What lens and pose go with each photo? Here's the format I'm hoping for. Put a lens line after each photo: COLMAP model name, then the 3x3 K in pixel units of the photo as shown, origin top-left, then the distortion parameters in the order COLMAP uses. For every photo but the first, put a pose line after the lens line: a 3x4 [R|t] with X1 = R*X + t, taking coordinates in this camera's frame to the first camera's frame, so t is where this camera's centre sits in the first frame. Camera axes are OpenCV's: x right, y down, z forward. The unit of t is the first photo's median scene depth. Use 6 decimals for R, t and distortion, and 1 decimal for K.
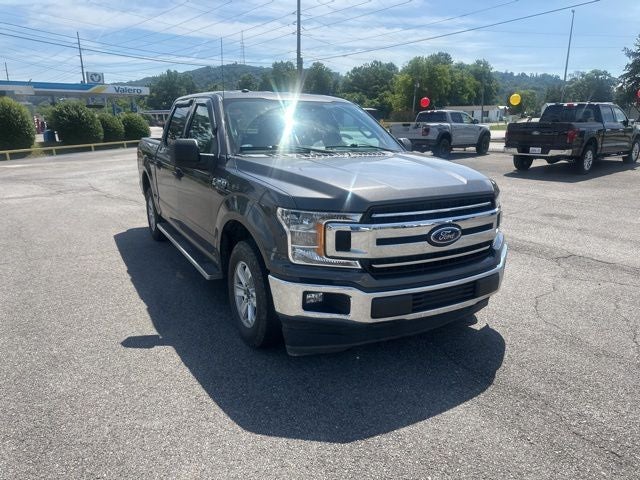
lens RADIAL K [[452.5, 0, 323.0], [0, 452.5, 234.1], [0, 0, 1]] dist [0.029824, -0.040726]
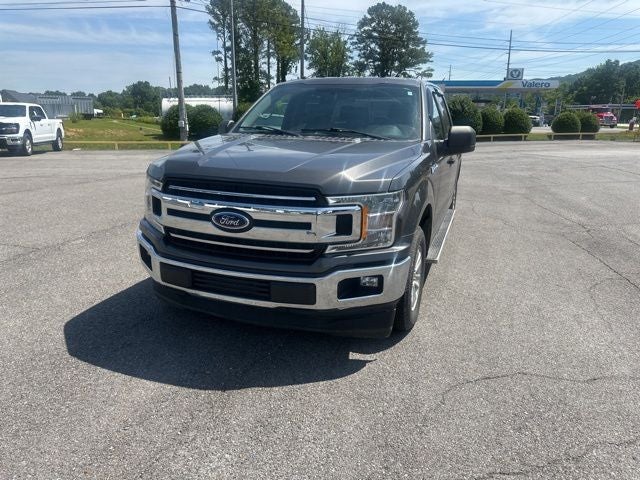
lens RADIAL K [[452.5, 0, 324.7], [0, 452.5, 235.2], [0, 0, 1]] dist [0.029824, -0.040726]
pose [[0.653498, 0.199595, -0.730139, 0.229038], [-0.191216, 0.976853, 0.095893, -0.019976], [0.732378, 0.076948, 0.676537, 0.107513]]
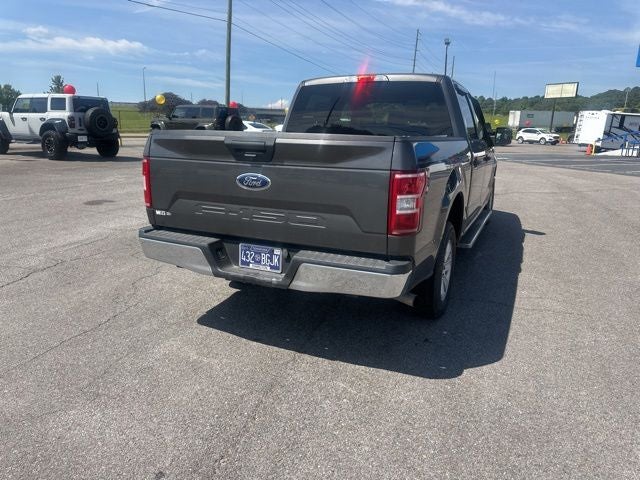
lens RADIAL K [[452.5, 0, 324.1], [0, 452.5, 238.7], [0, 0, 1]] dist [0.029824, -0.040726]
pose [[-0.591729, -0.195916, 0.781968, -0.340160], [0.170863, 0.917499, 0.359168, -0.143303], [-0.787822, 0.346139, -0.509436, 0.663802]]
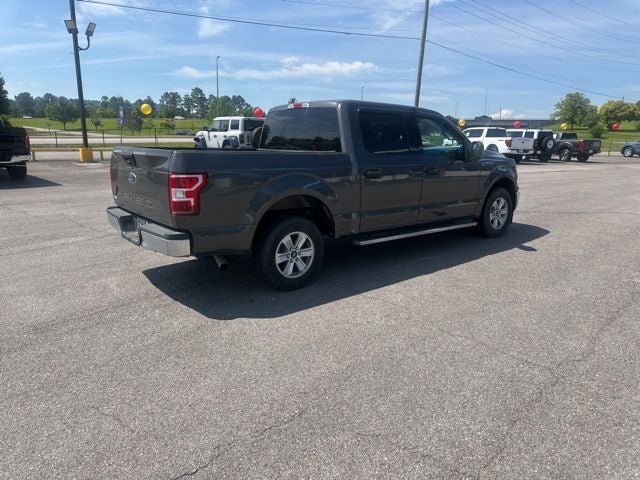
lens RADIAL K [[452.5, 0, 325.7], [0, 452.5, 237.4], [0, 0, 1]] dist [0.029824, -0.040726]
pose [[-0.176100, -0.207003, 0.962361, -0.503481], [0.218709, 0.944976, 0.243284, -0.108920], [-0.959768, 0.253319, -0.121137, 0.496294]]
